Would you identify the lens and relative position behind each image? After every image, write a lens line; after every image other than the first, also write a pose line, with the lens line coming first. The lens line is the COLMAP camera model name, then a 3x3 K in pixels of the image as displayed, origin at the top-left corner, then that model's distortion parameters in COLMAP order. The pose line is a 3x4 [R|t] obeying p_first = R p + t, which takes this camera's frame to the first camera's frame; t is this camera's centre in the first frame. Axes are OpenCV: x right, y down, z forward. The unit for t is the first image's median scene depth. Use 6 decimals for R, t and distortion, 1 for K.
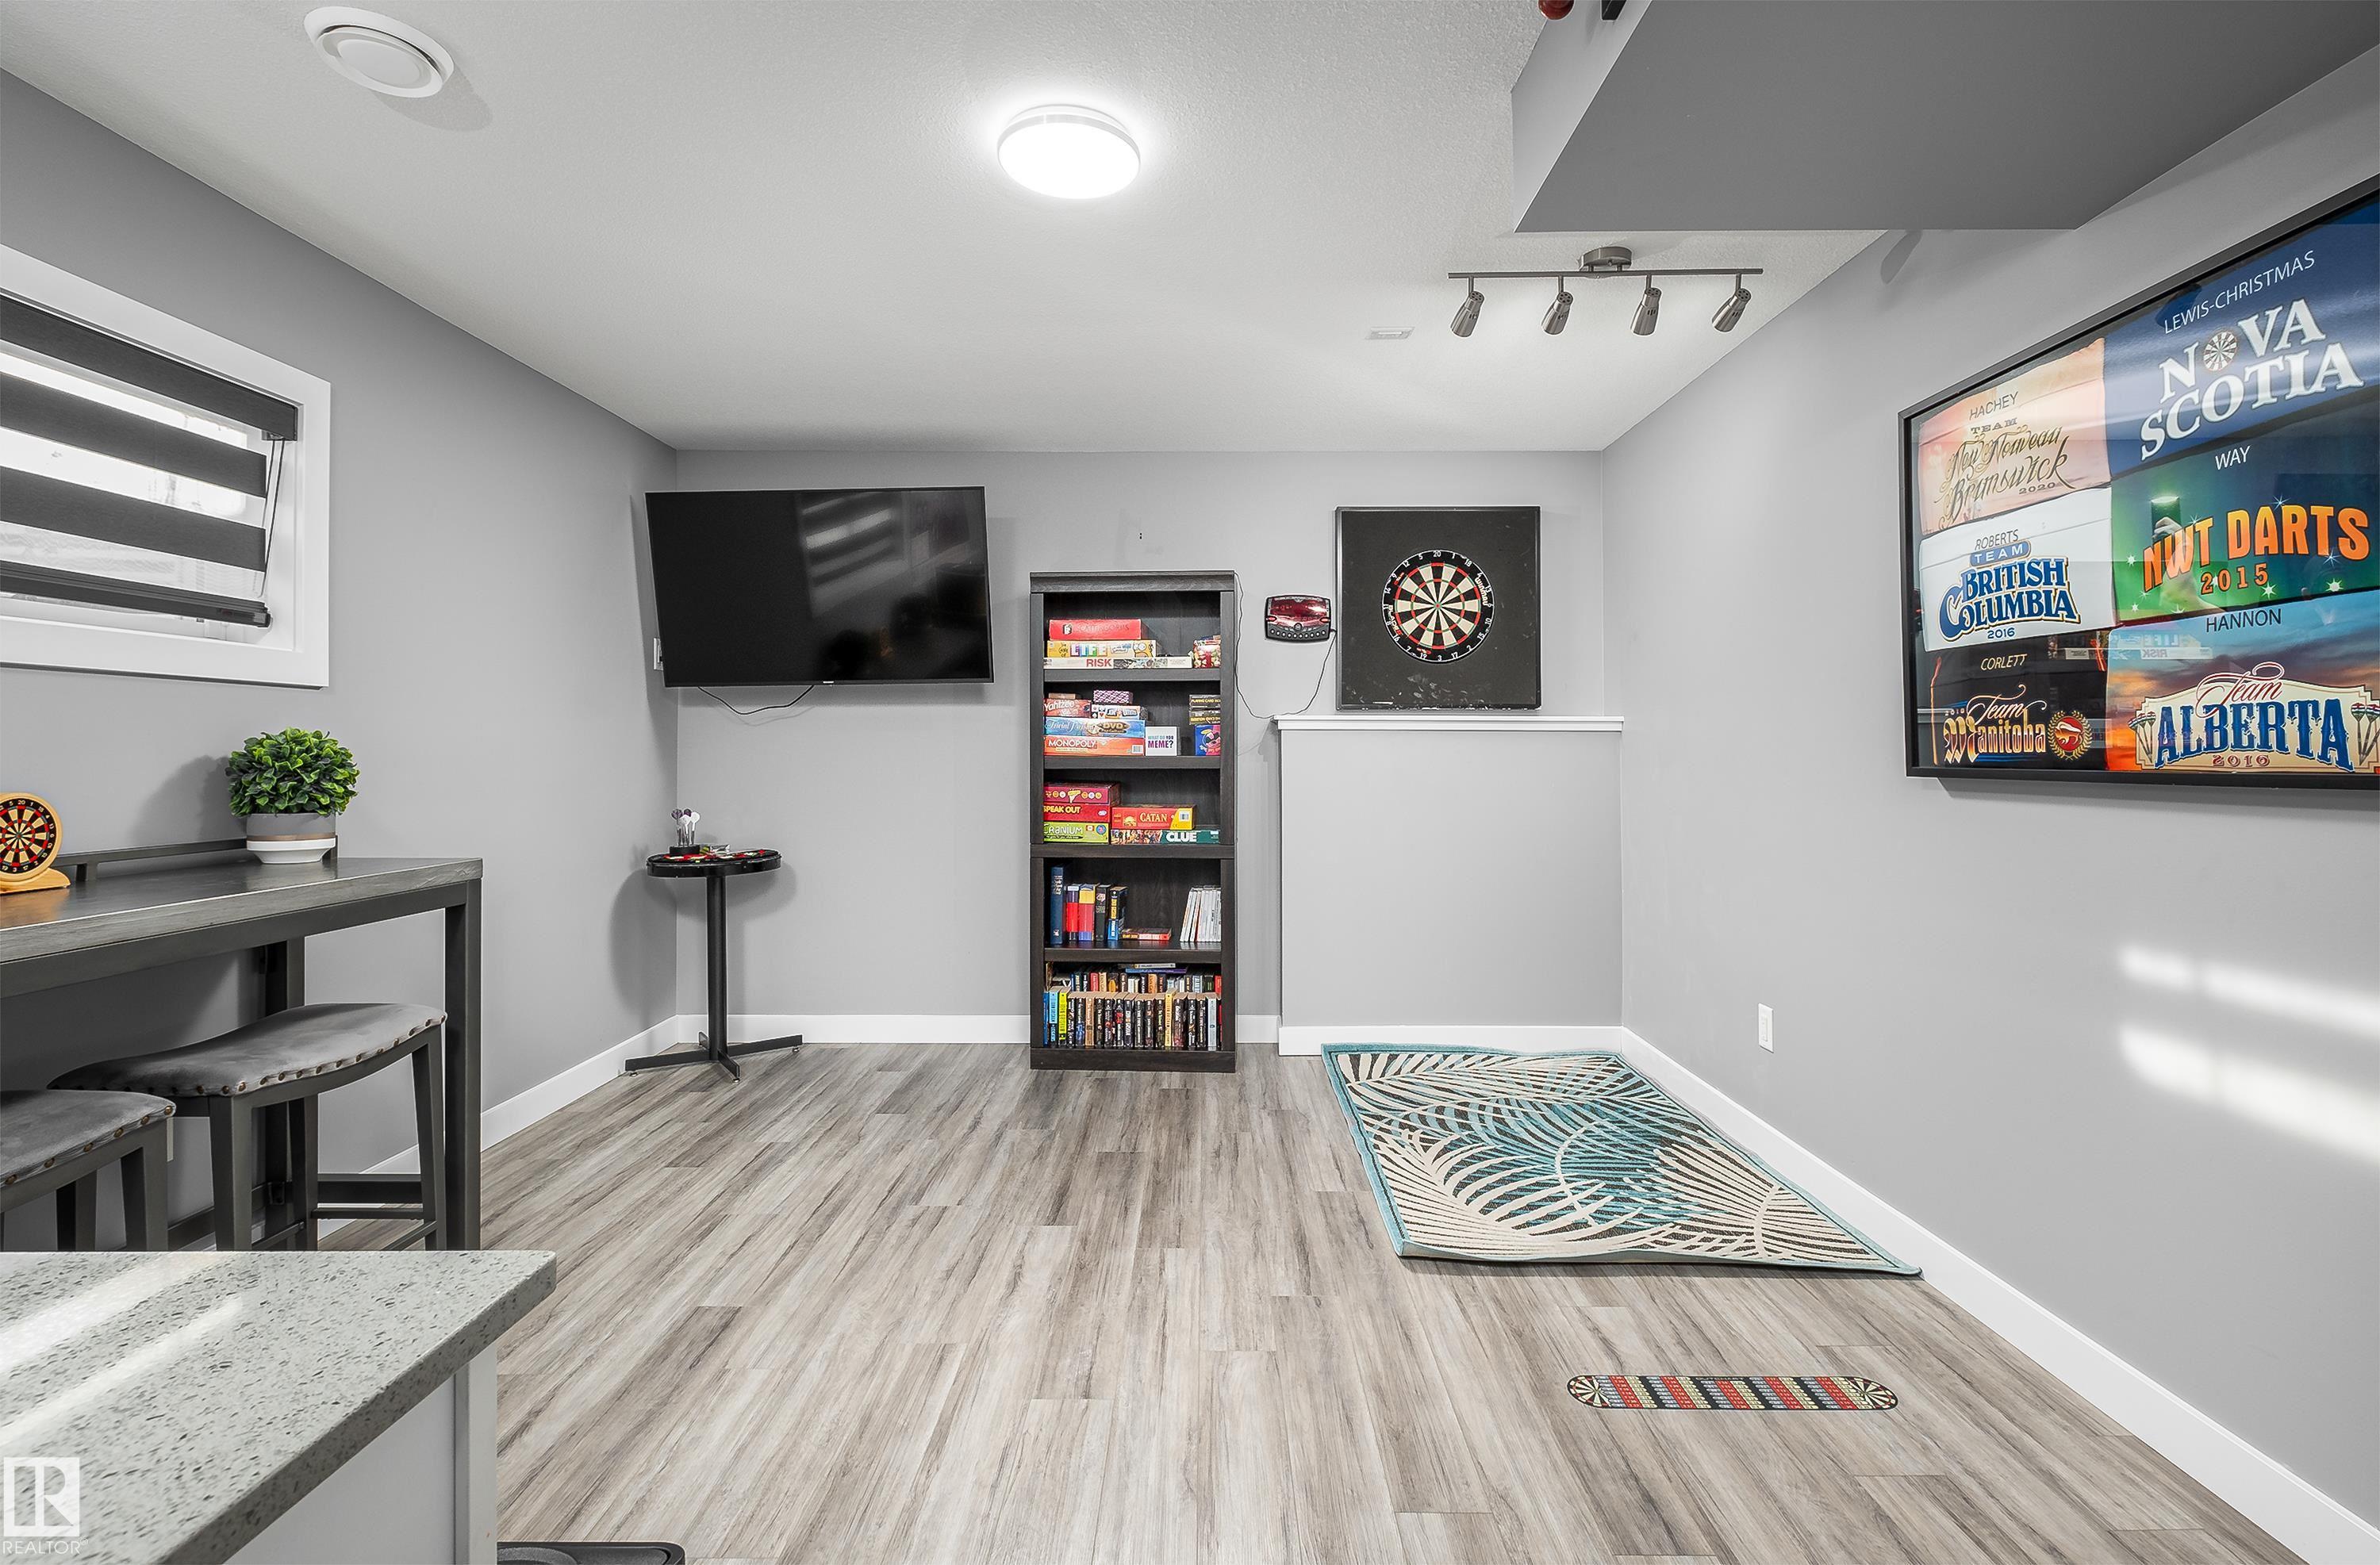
lens RADIAL K [[1066.9, 0, 1194.2], [0, 1066.9, 765.3], [0, 0, 1]] dist [0.006510, -0.004082]
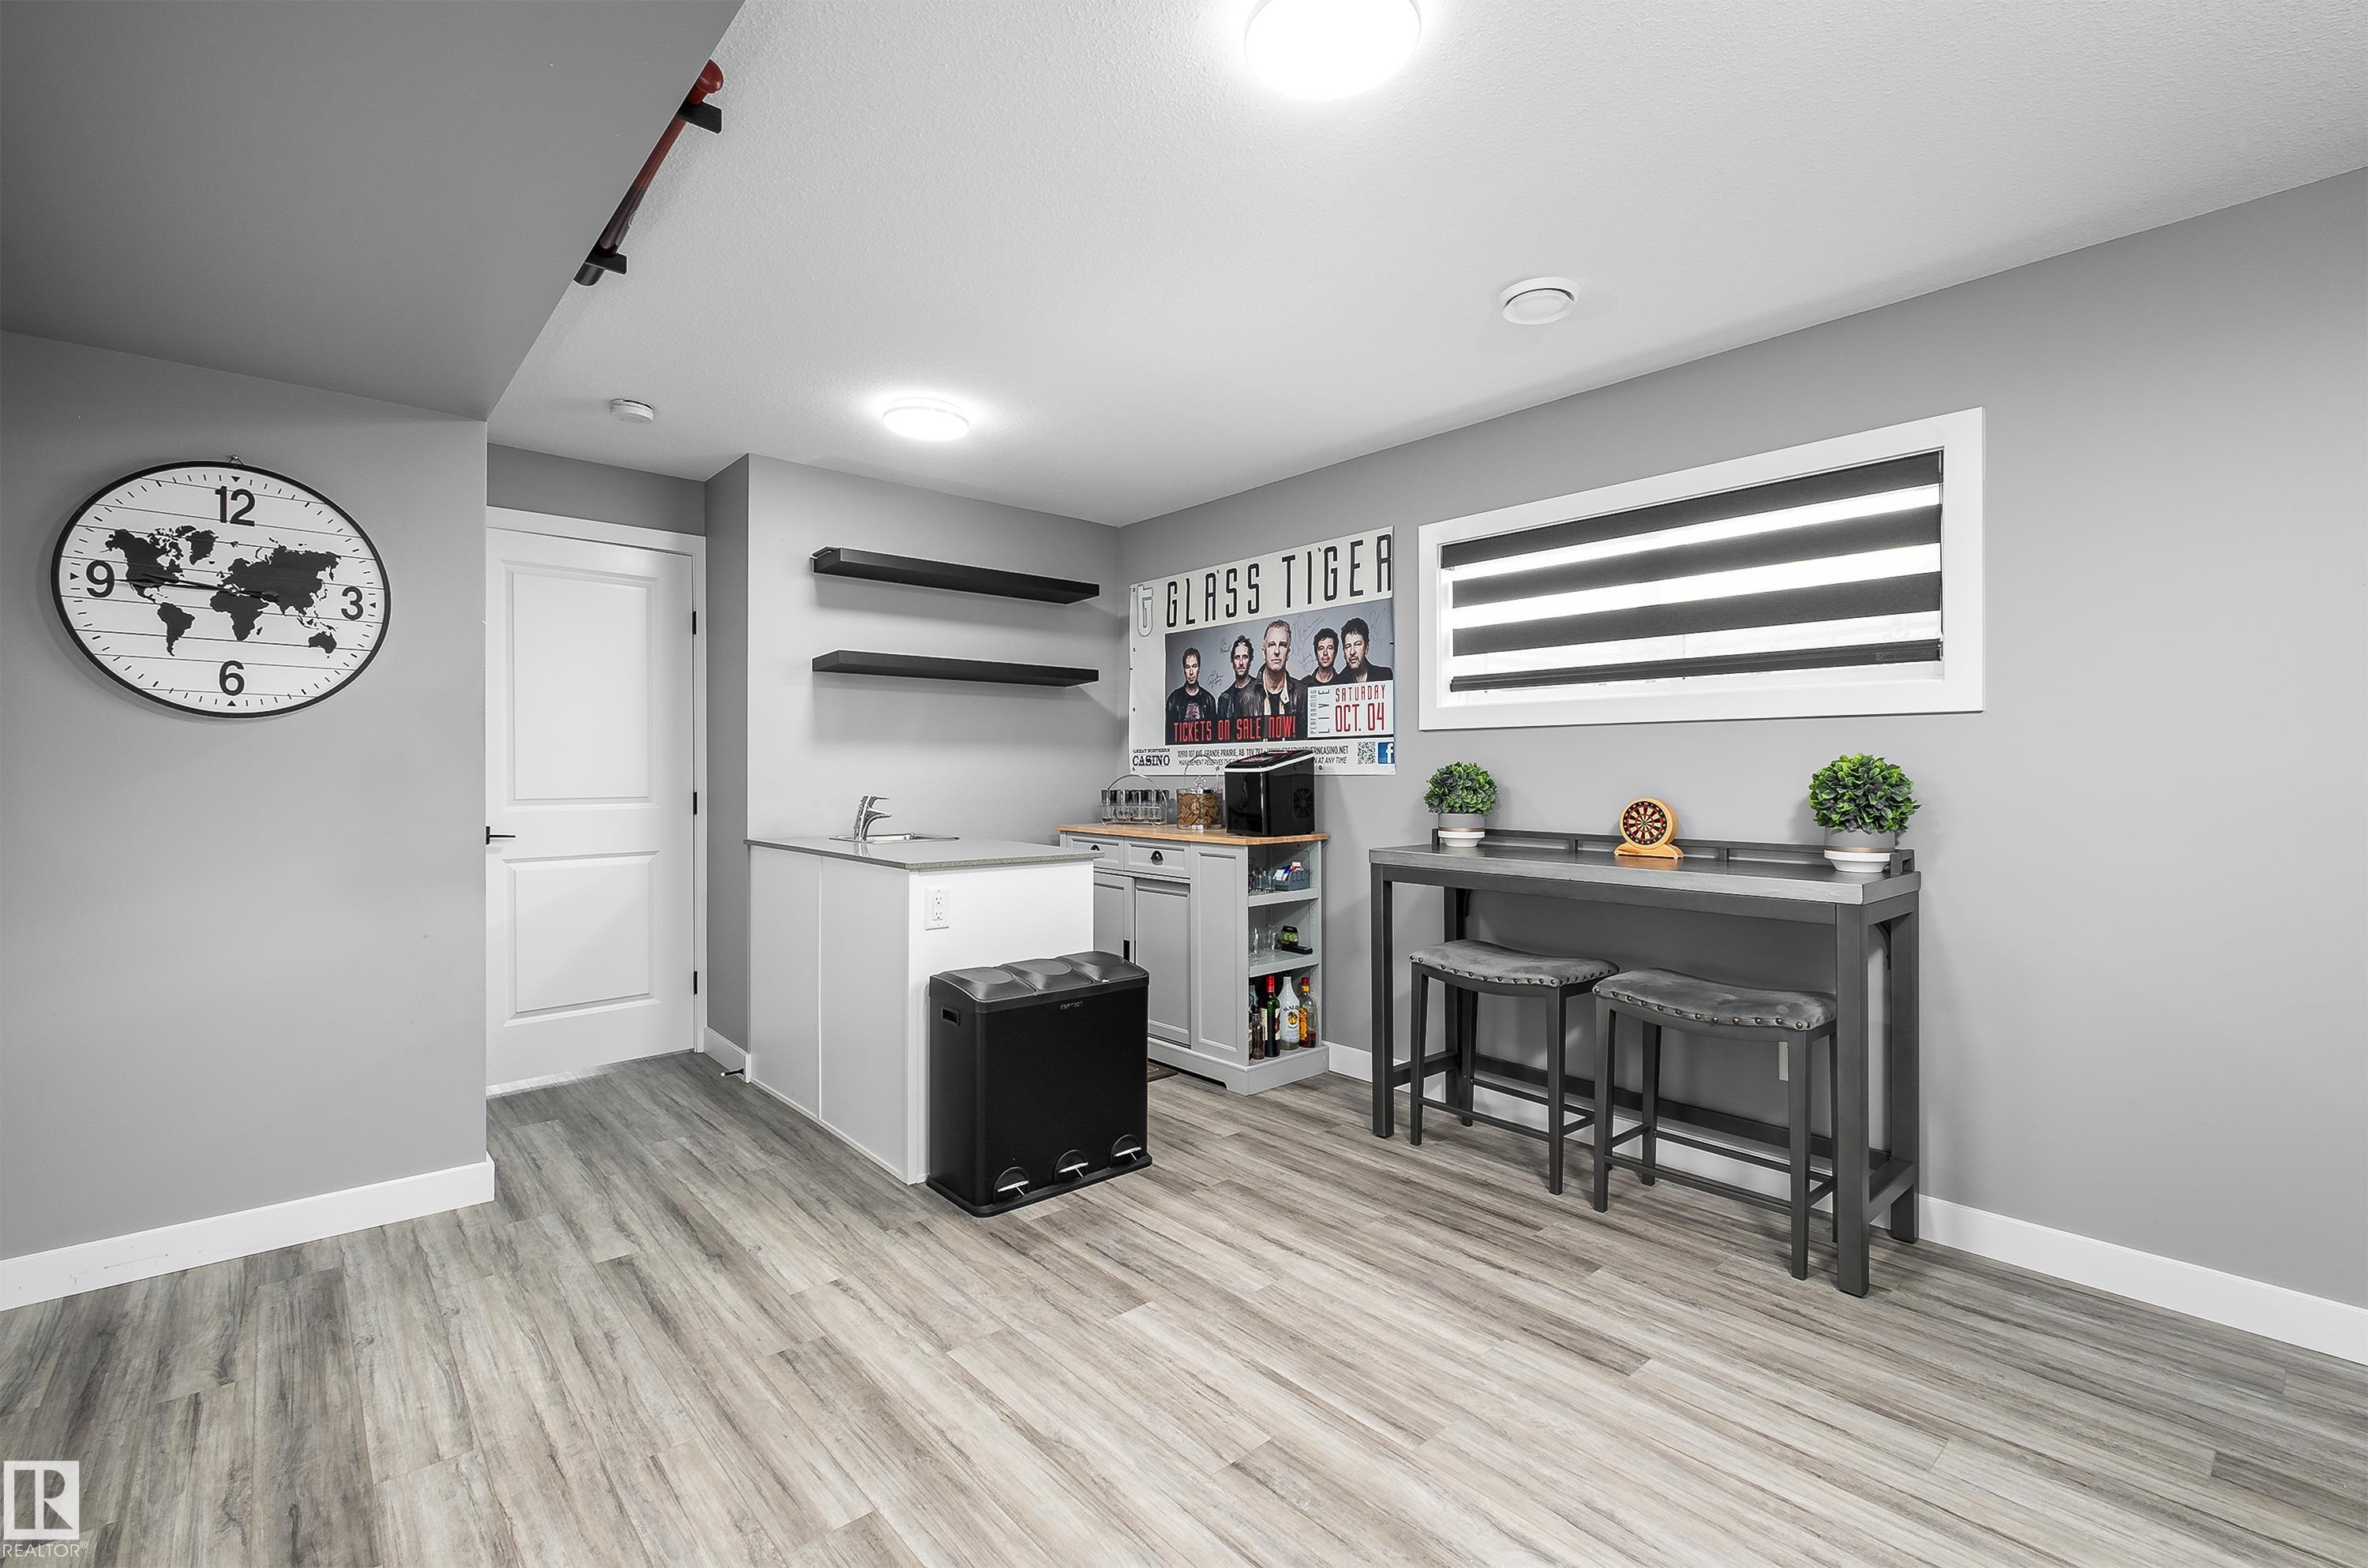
lens RADIAL K [[1061.5, 0, 1187.8], [0, 1061.5, 774.7], [0, 0, 1]] dist [0.006510, -0.004082]
pose [[-0.744704, -0.000791, -0.667394, 0.573401], [-0.008860, 0.999923, 0.008702, -0.019777], [0.667336, 0.012393, -0.744654, 1.726615]]
